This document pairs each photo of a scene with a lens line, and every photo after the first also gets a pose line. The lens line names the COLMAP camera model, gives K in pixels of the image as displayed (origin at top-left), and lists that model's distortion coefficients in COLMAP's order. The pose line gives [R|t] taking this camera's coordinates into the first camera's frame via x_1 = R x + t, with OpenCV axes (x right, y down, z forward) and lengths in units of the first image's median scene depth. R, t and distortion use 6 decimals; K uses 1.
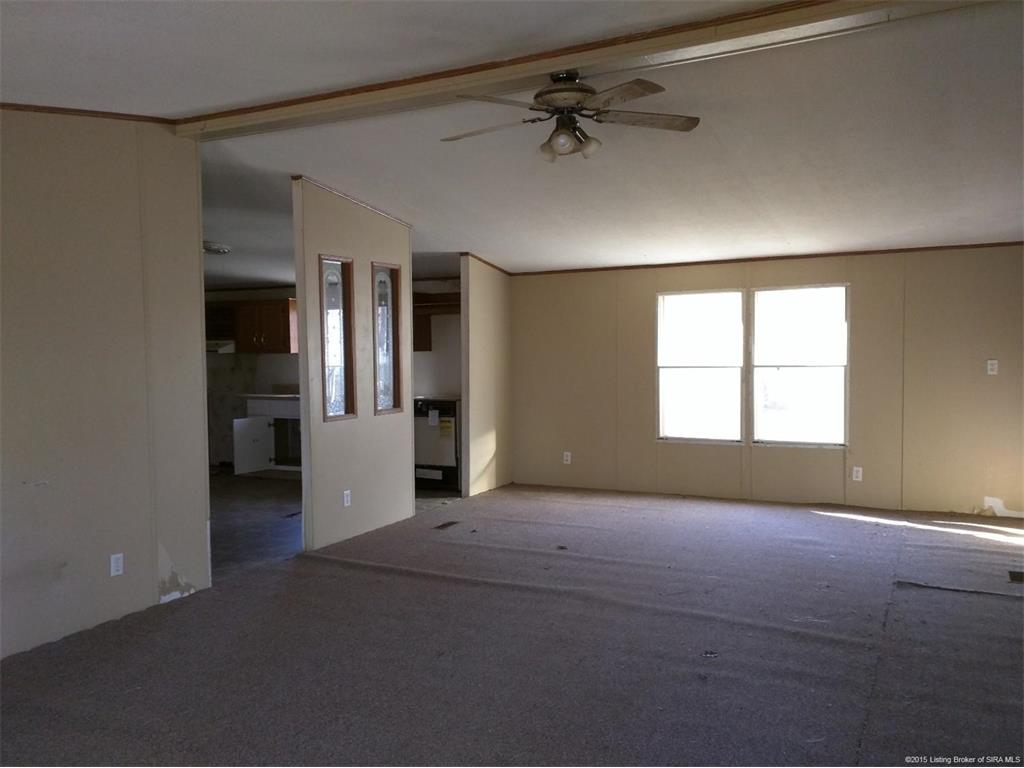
lens RADIAL K [[837.6, 0, 518.2], [0, 837.6, 393.5], [0, 0, 1]] dist [0.052491, -0.005040]
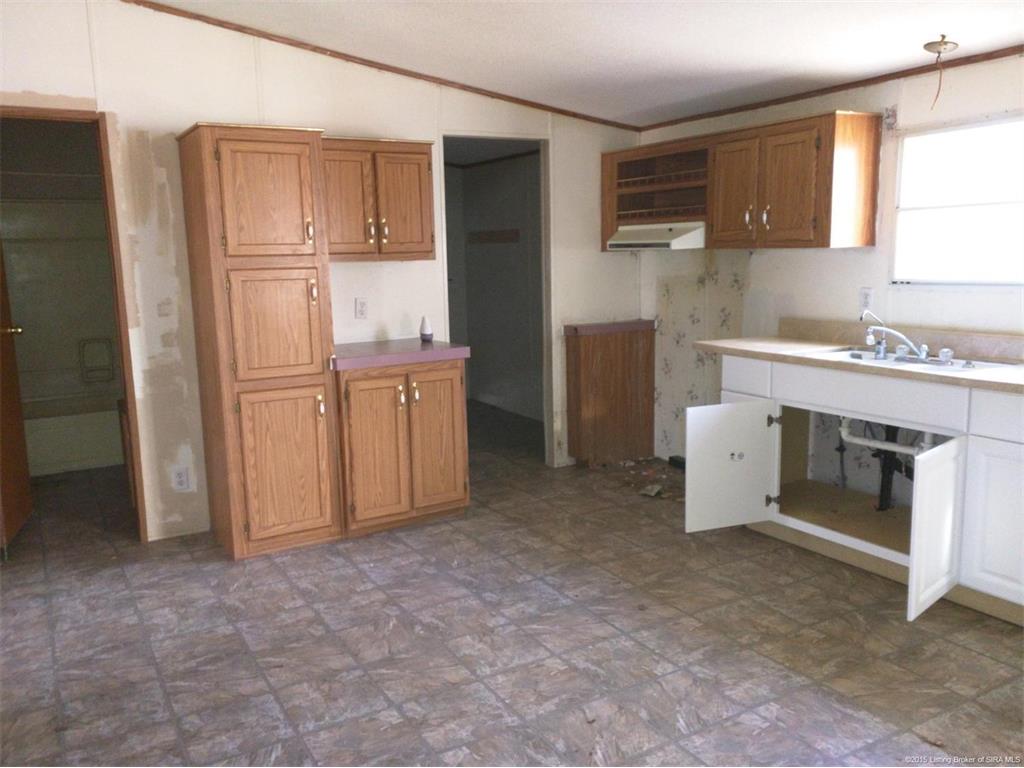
lens RADIAL K [[837.6, 0, 507.1], [0, 837.6, 378.8], [0, 0, 1]] dist [0.052491, -0.005040]
pose [[0.839298, 0.080226, -0.537720, -0.076029], [-0.019321, 0.992829, 0.117970, -0.013015], [0.543328, -0.088623, 0.834830, 0.242321]]
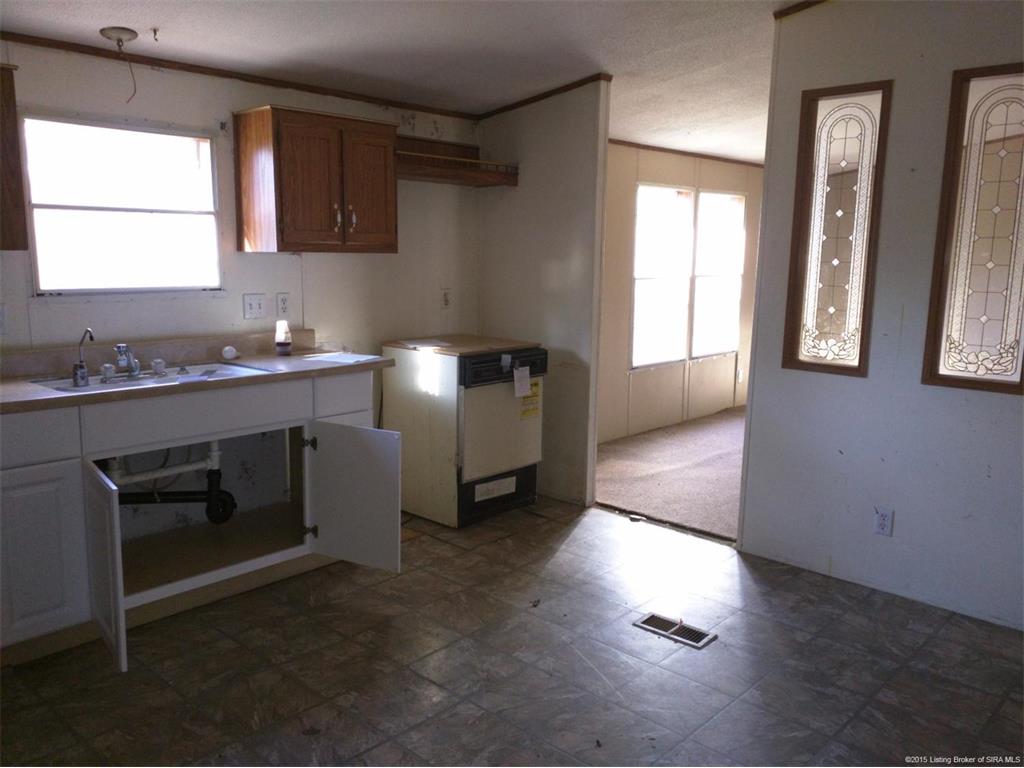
lens RADIAL K [[837.6, 0, 507.7], [0, 837.6, 377.4], [0, 0, 1]] dist [0.052491, -0.005040]
pose [[0.290152, -0.128665, 0.948292, -0.230866], [0.033191, 0.991677, 0.124396, -0.015249], [-0.956405, -0.004619, 0.292007, 0.321548]]
